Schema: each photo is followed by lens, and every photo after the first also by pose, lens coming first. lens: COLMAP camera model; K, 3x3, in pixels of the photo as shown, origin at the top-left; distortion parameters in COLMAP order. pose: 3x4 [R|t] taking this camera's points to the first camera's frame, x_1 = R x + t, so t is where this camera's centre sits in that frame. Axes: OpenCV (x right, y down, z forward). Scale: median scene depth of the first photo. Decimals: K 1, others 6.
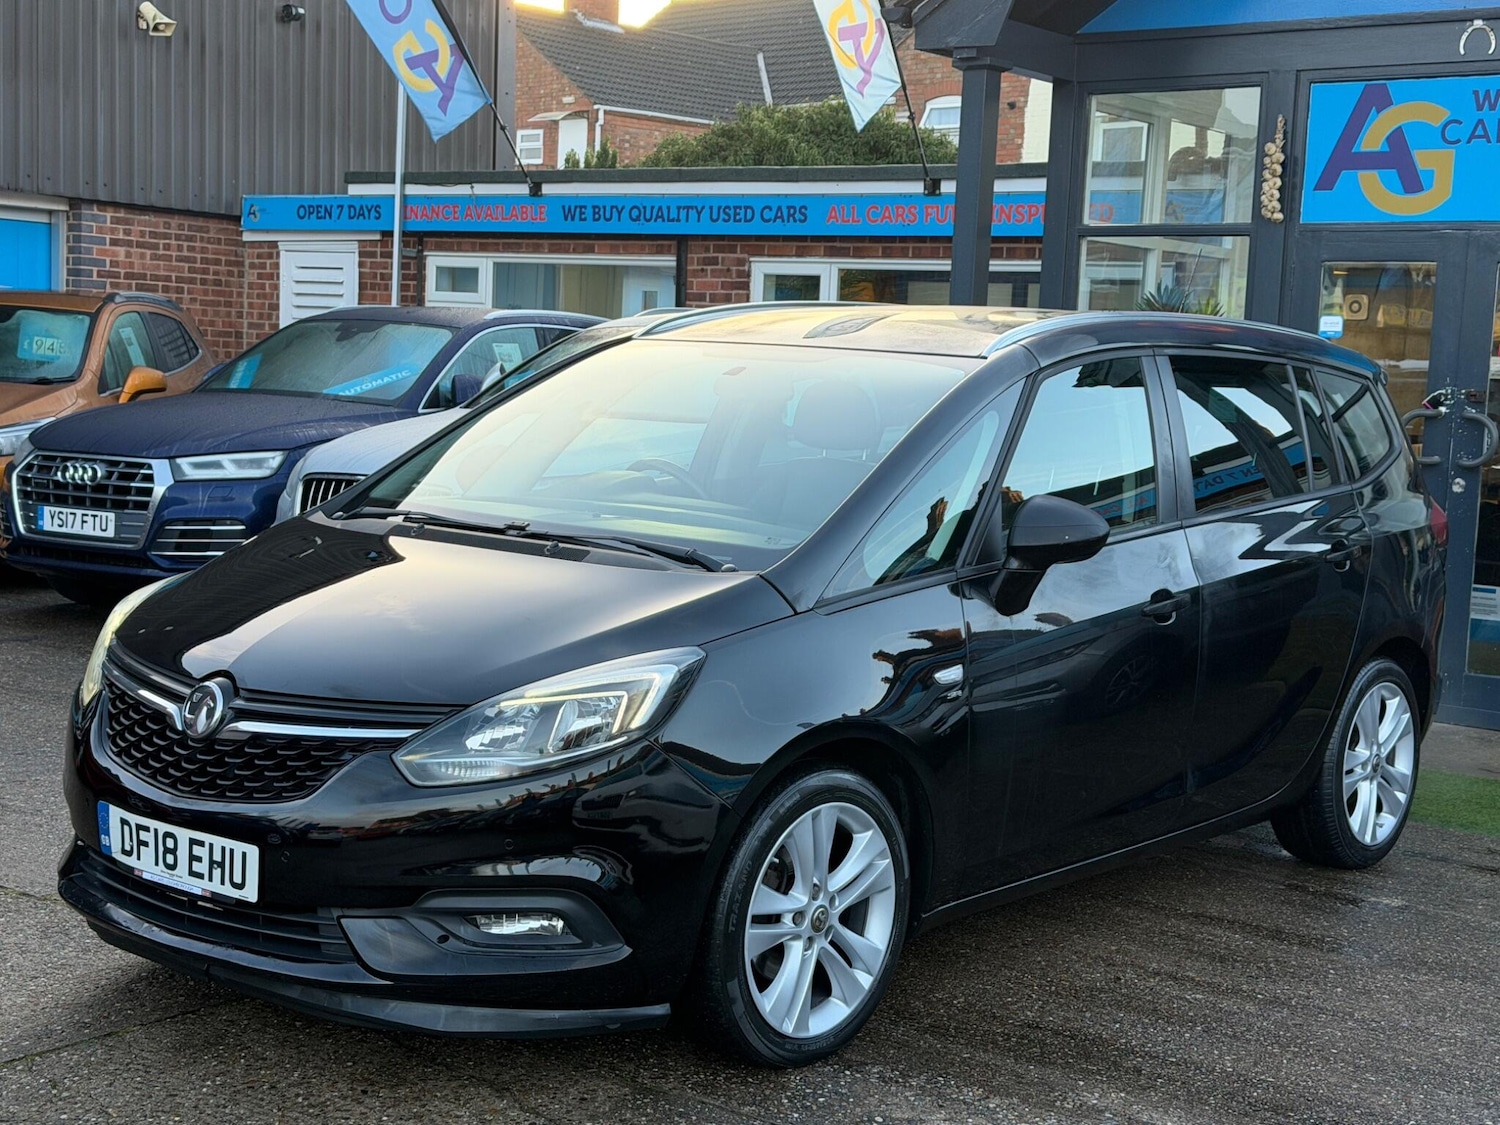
lens RADIAL K [[2250.3, 0, 752.7], [0, 2250.3, 590.8], [0, 0, 1]] dist [0.125576, -0.087791]
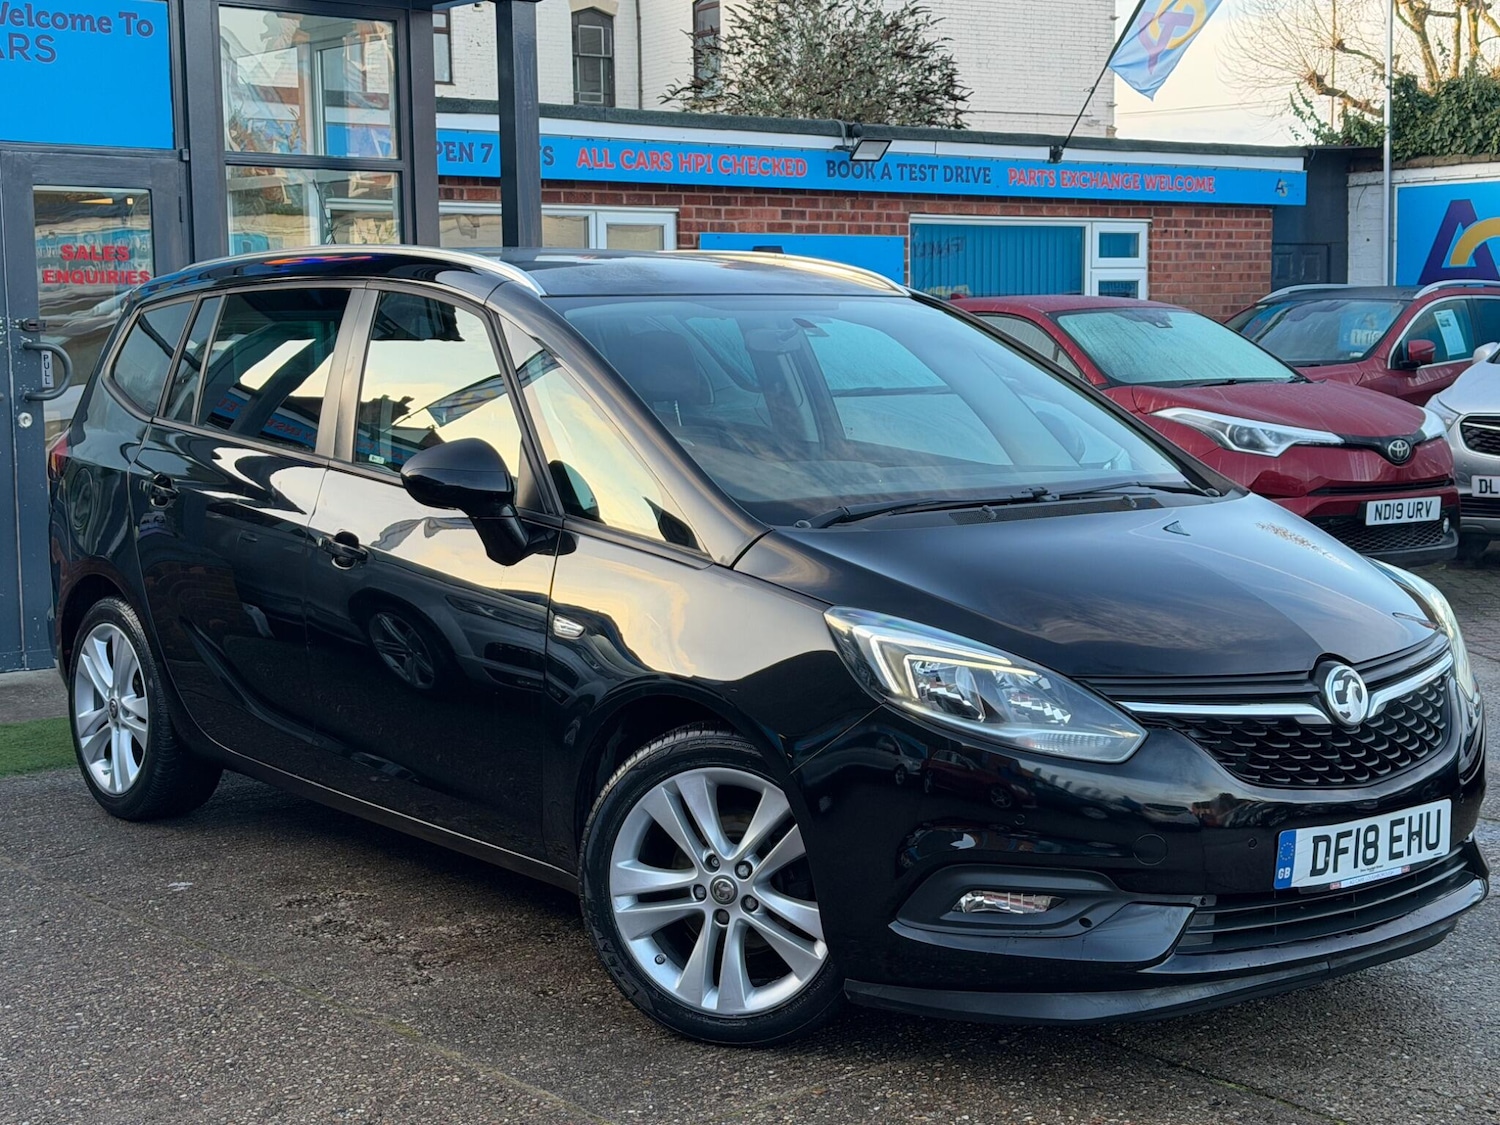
lens RADIAL K [[2370.8, 0, 751.3], [0, 2370.8, 561.9], [0, 0, 1]] dist [0.214884, -0.102730]
pose [[0.189268, -0.152662, 0.969986, -0.828066], [0.123383, 0.983708, 0.130747, -0.110047], [-0.974143, 0.094933, 0.205020, 0.668375]]
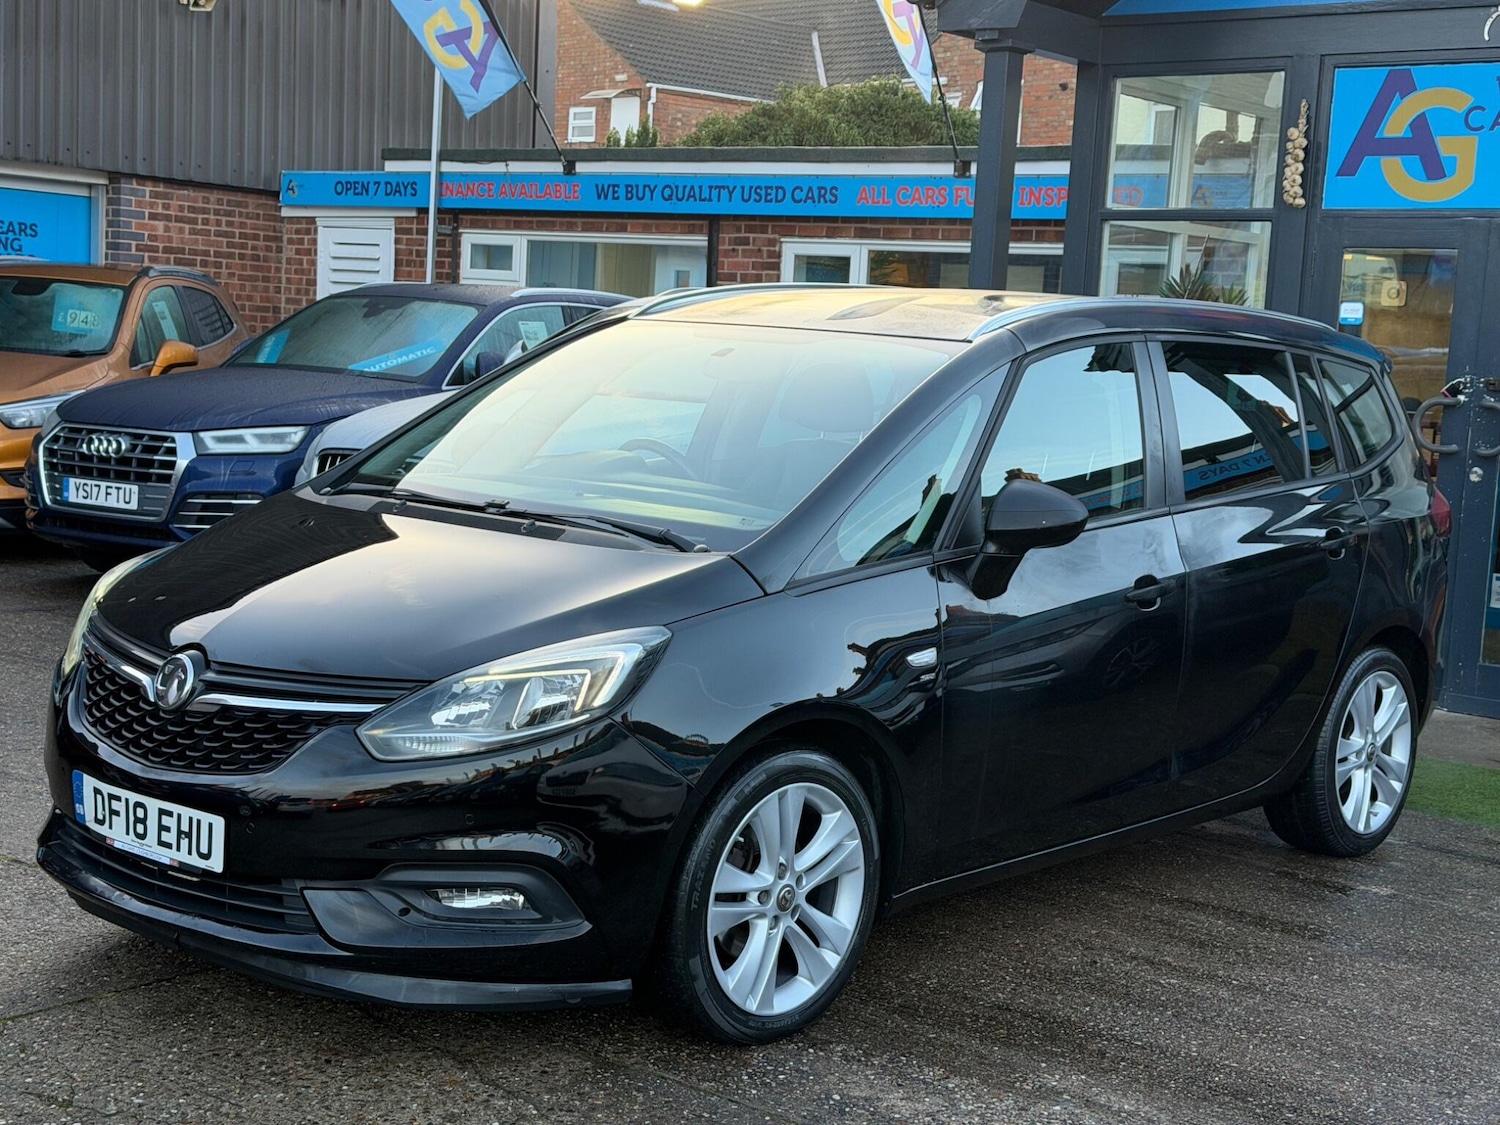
lens RADIAL K [[2249.1, 0, 759.6], [0, 2249.1, 598.8], [0, 0, 1]] dist [0.133224, -0.135992]
pose [[0.999686, 0.013487, -0.021125, 0.025306], [-0.013229, 0.999837, 0.012315, -0.000207], [0.021288, -0.012032, 0.999701, -0.002812]]
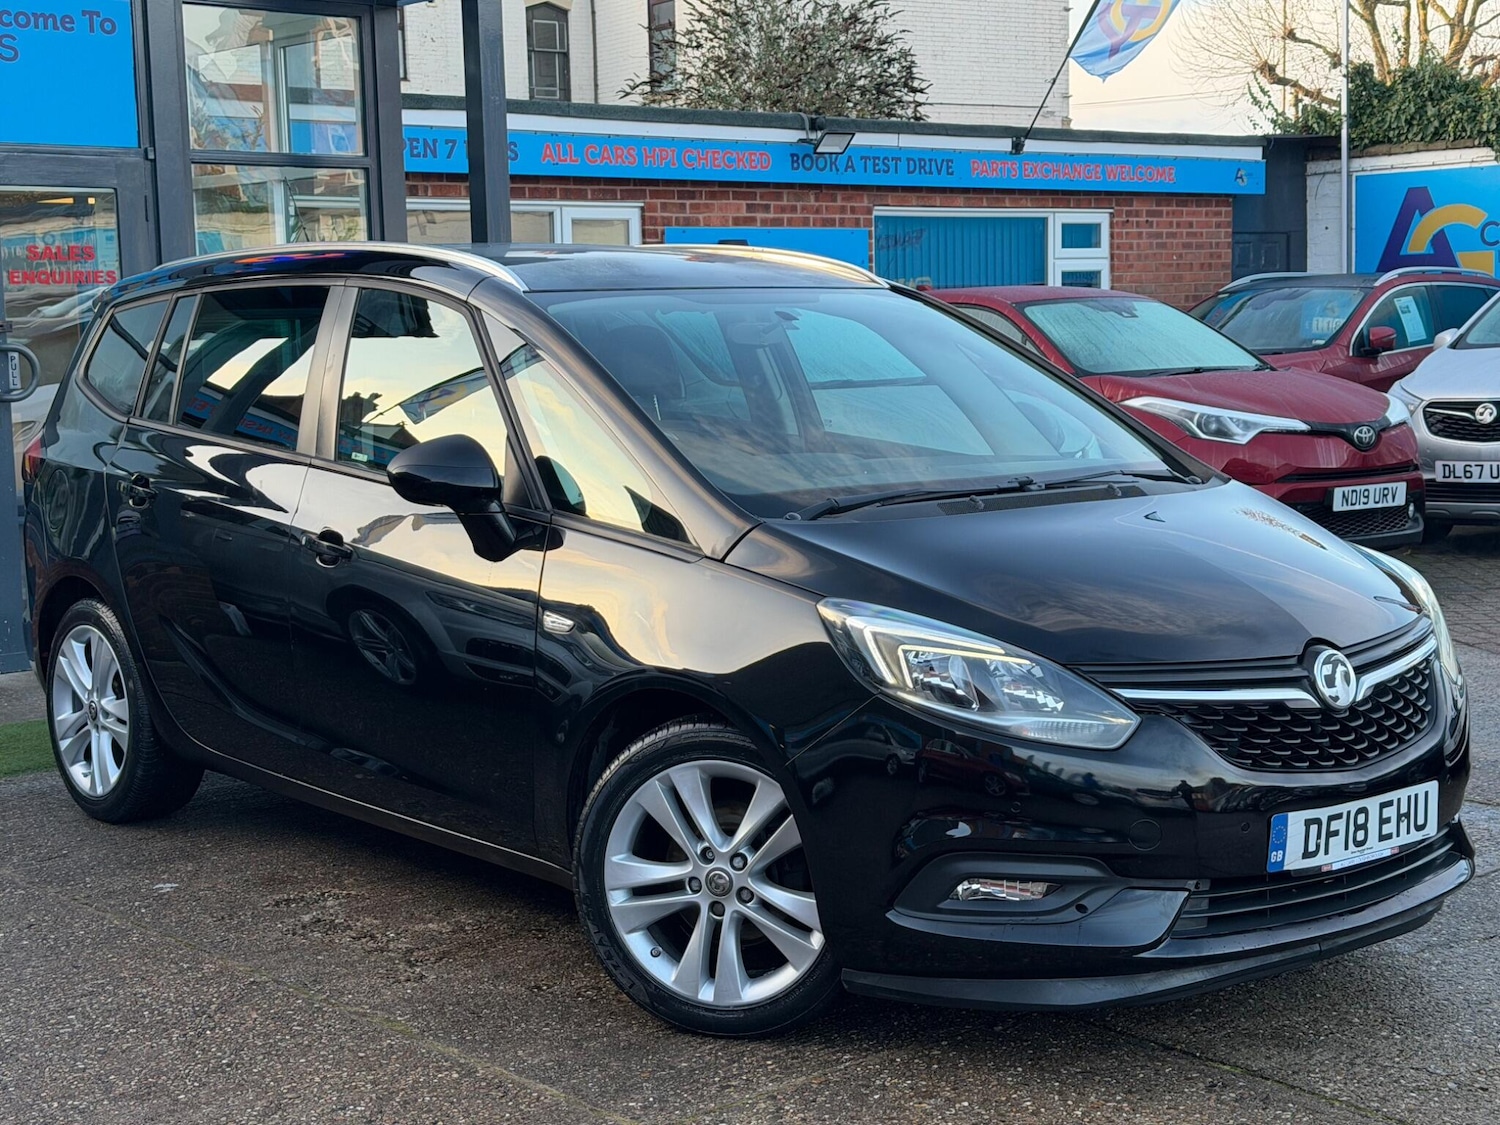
lens RADIAL K [[2372.2, 0, 756.1], [0, 2372.2, 561.6], [0, 0, 1]] dist [0.210350, -0.051029]
pose [[0.168045, -0.157195, 0.973165, -0.831863], [0.133451, 0.981744, 0.135537, -0.111083], [-0.976704, 0.107094, 0.185955, 0.677349]]
